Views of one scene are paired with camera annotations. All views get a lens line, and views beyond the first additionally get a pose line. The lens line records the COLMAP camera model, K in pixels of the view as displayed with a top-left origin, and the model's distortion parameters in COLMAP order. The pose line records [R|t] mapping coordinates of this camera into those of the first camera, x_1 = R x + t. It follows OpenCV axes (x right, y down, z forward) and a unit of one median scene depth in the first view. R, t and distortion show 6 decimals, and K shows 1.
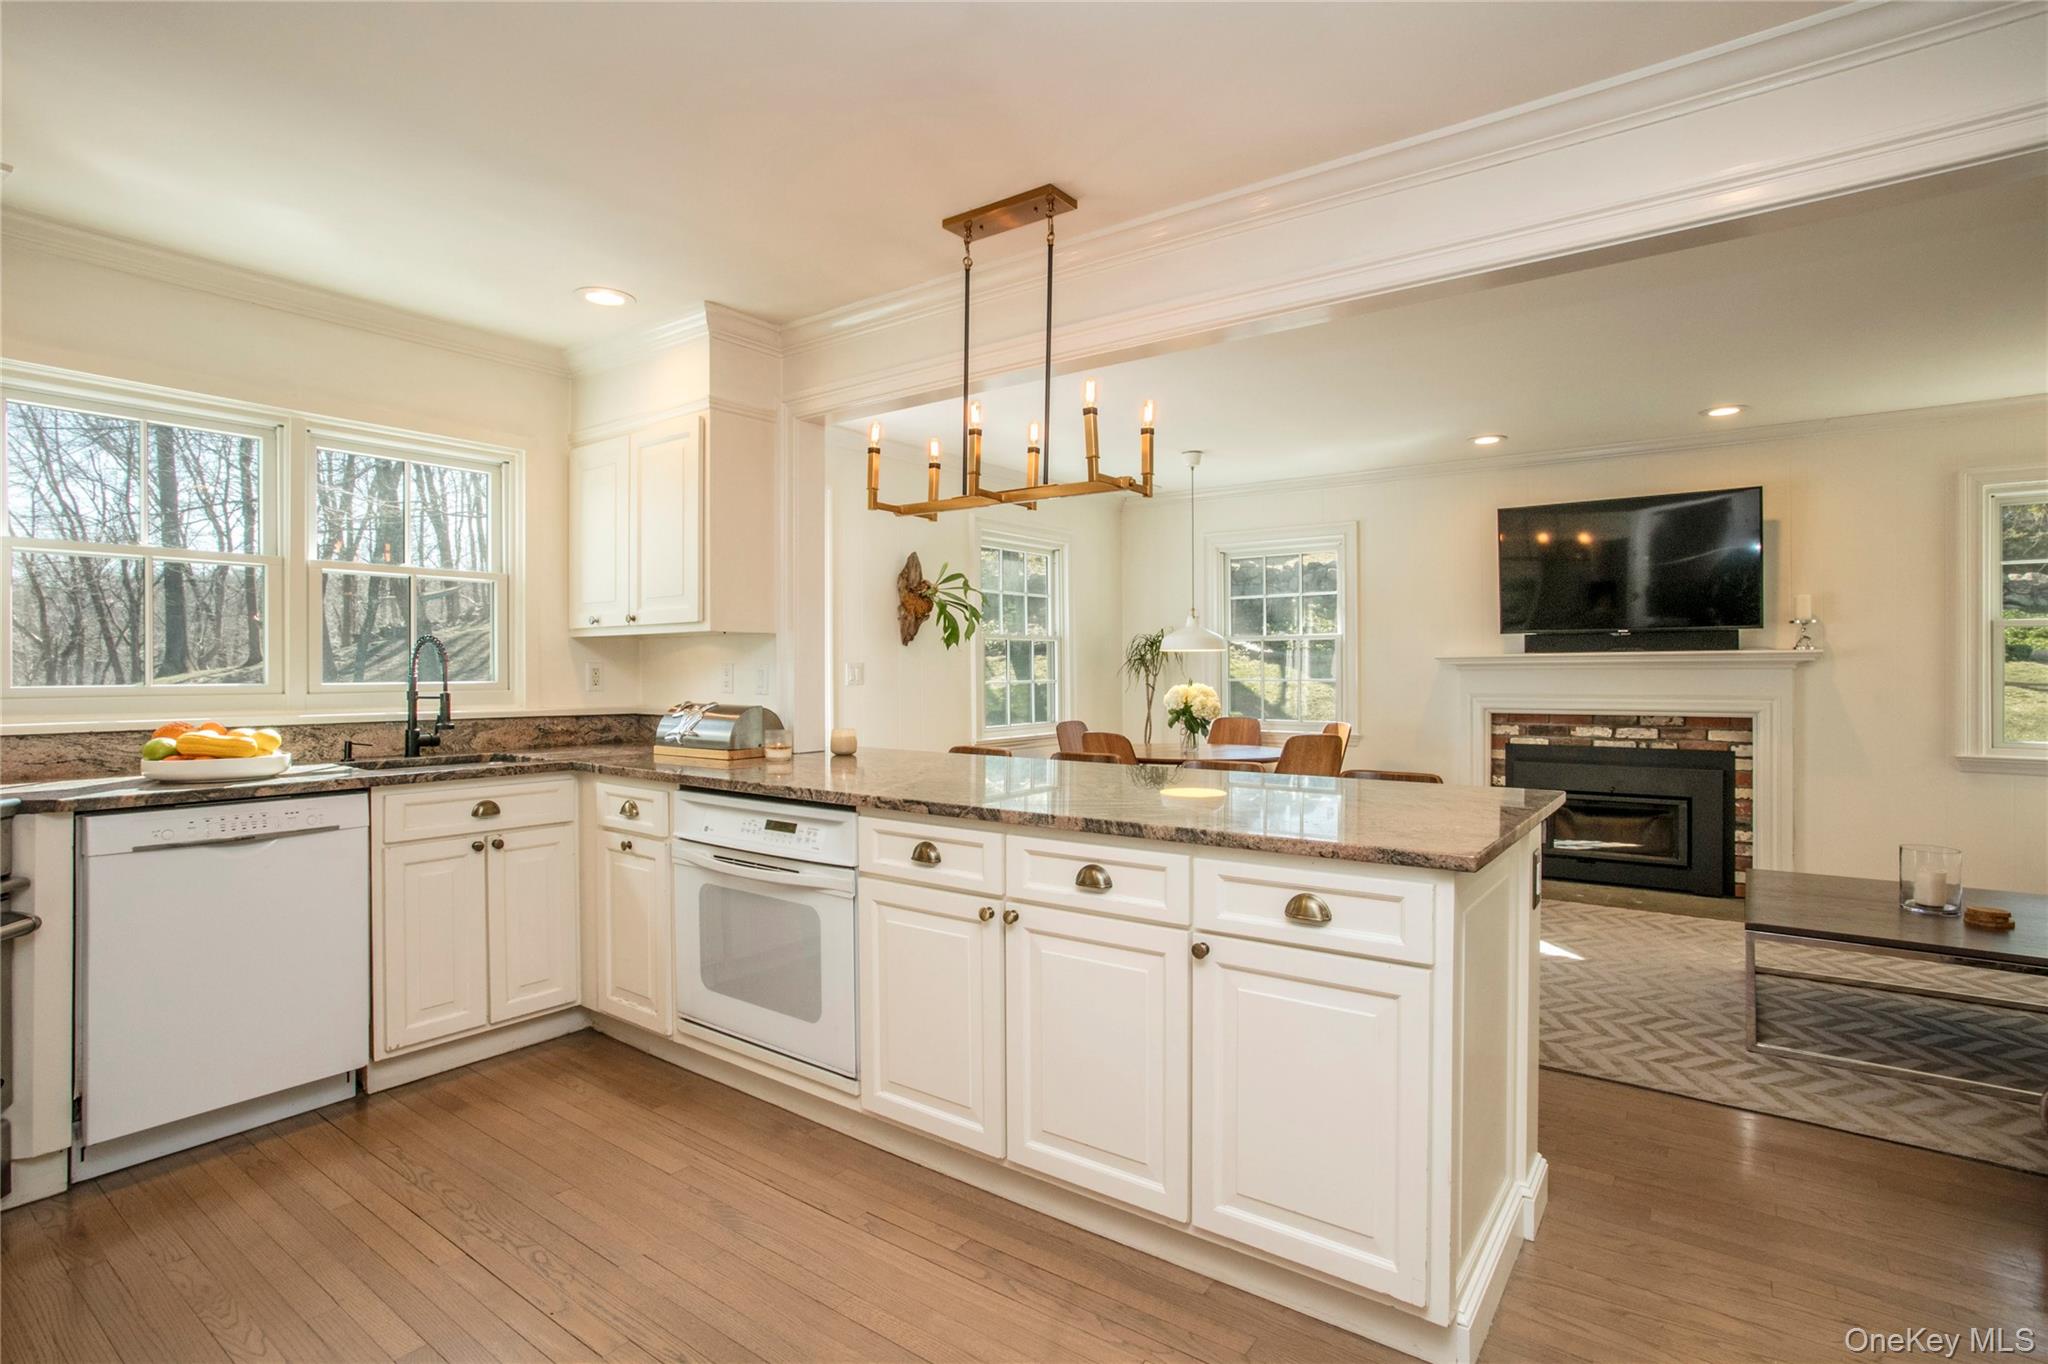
lens RADIAL K [[997.8, 0, 1020.2], [0, 997.8, 668.5], [0, 0, 1]] dist [-0.009427, 0.003732]
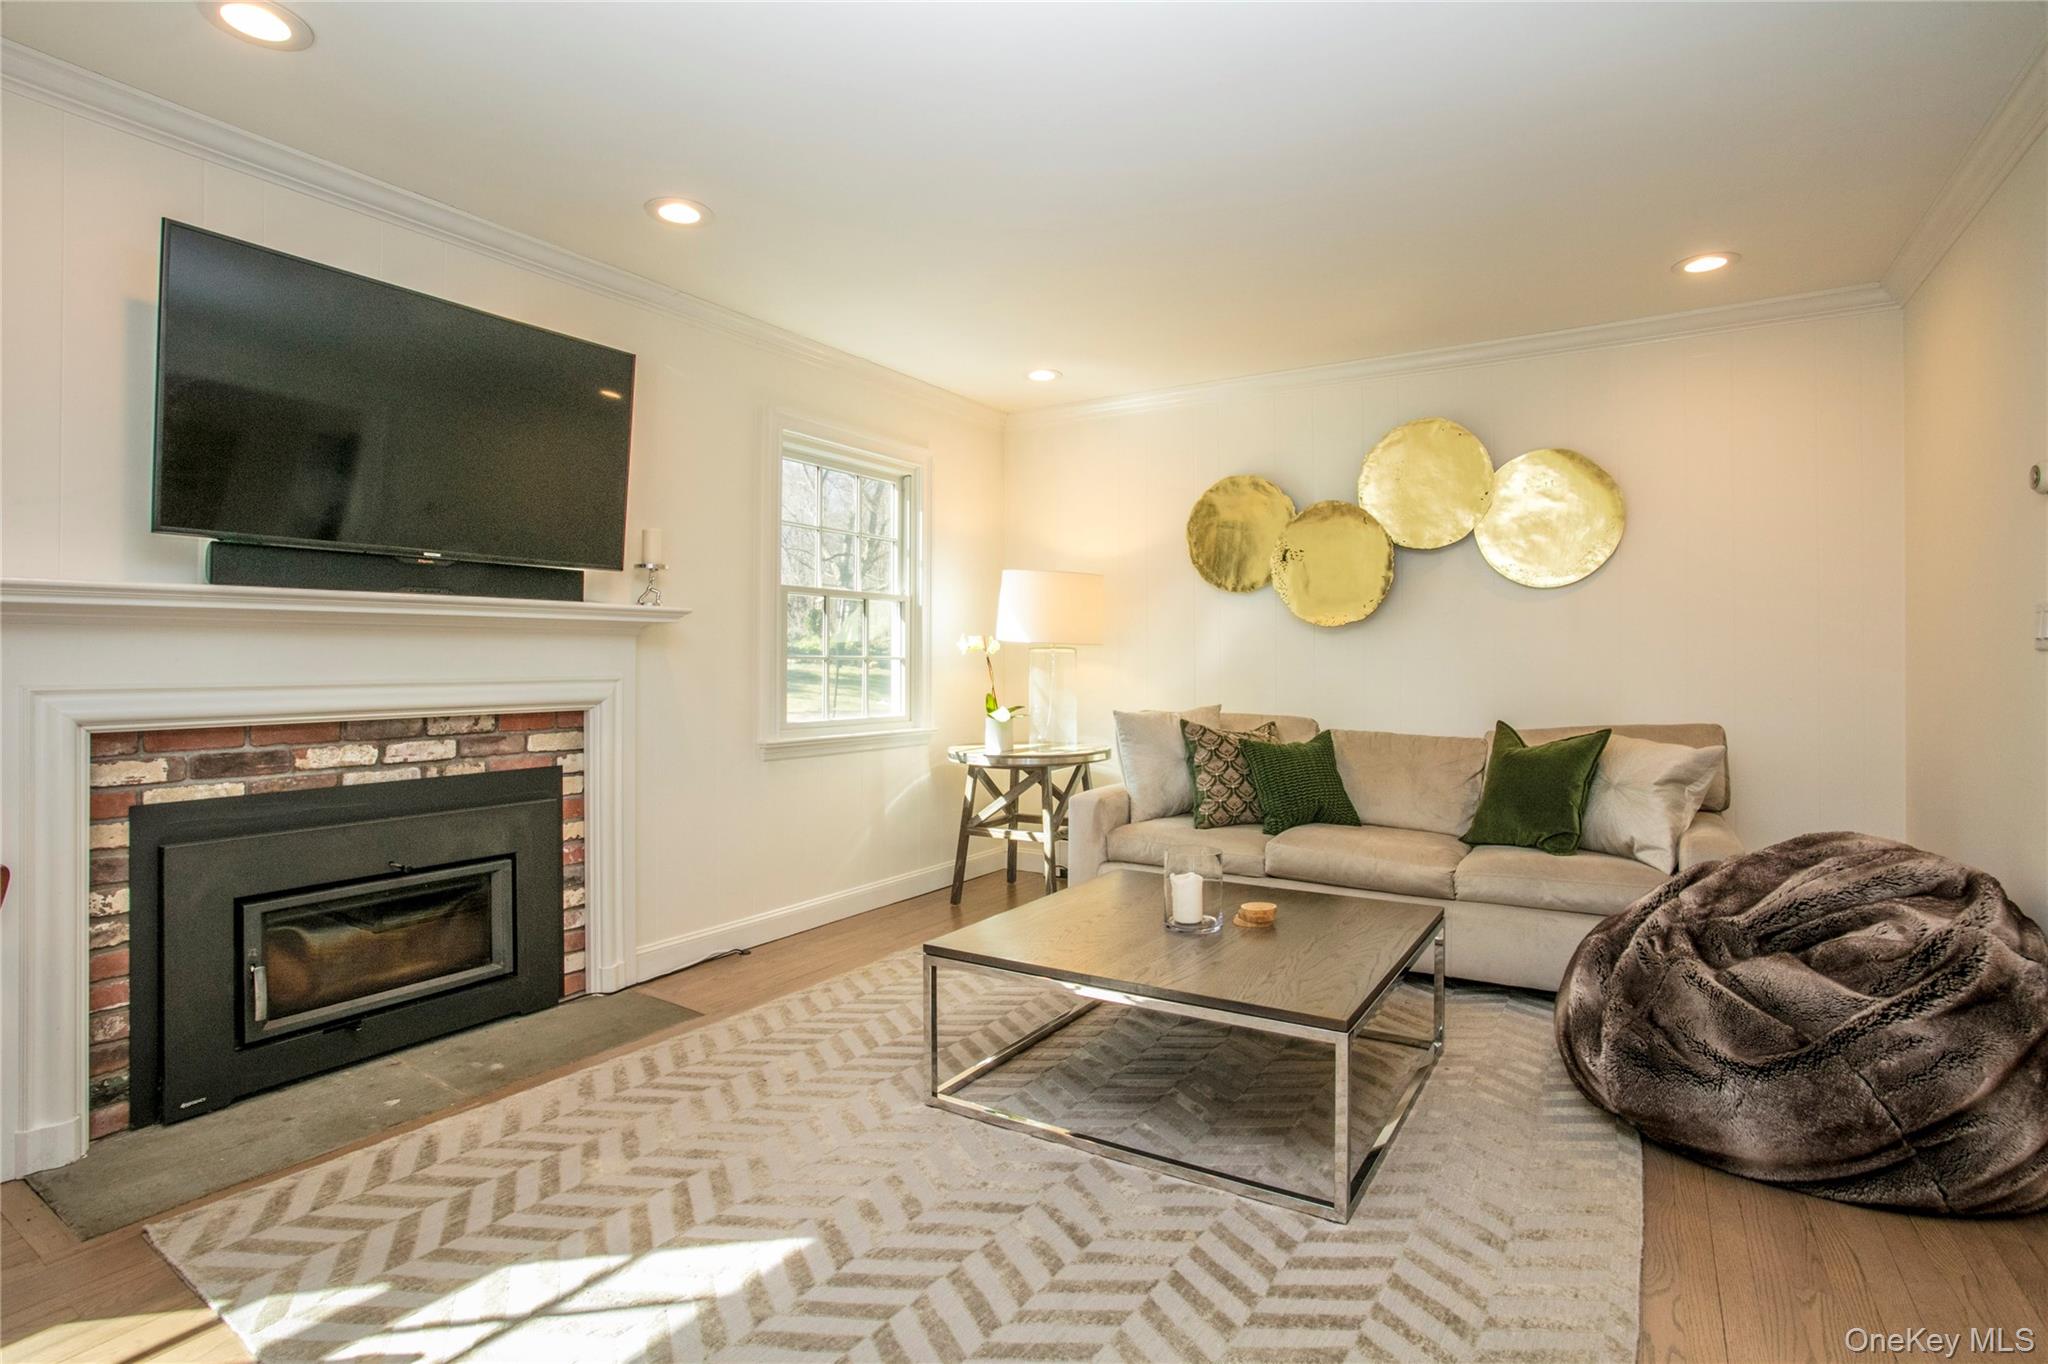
lens RADIAL K [[997.8, 0, 1000.6], [0, 997.8, 653.0], [0, 0, 1]] dist [-0.009427, 0.003732]
pose [[-0.079002, 0.011604, 0.996807, 0.068365], [-0.006782, 0.999903, -0.012177, 0.017859], [-0.996851, -0.007723, -0.078916, 0.750464]]
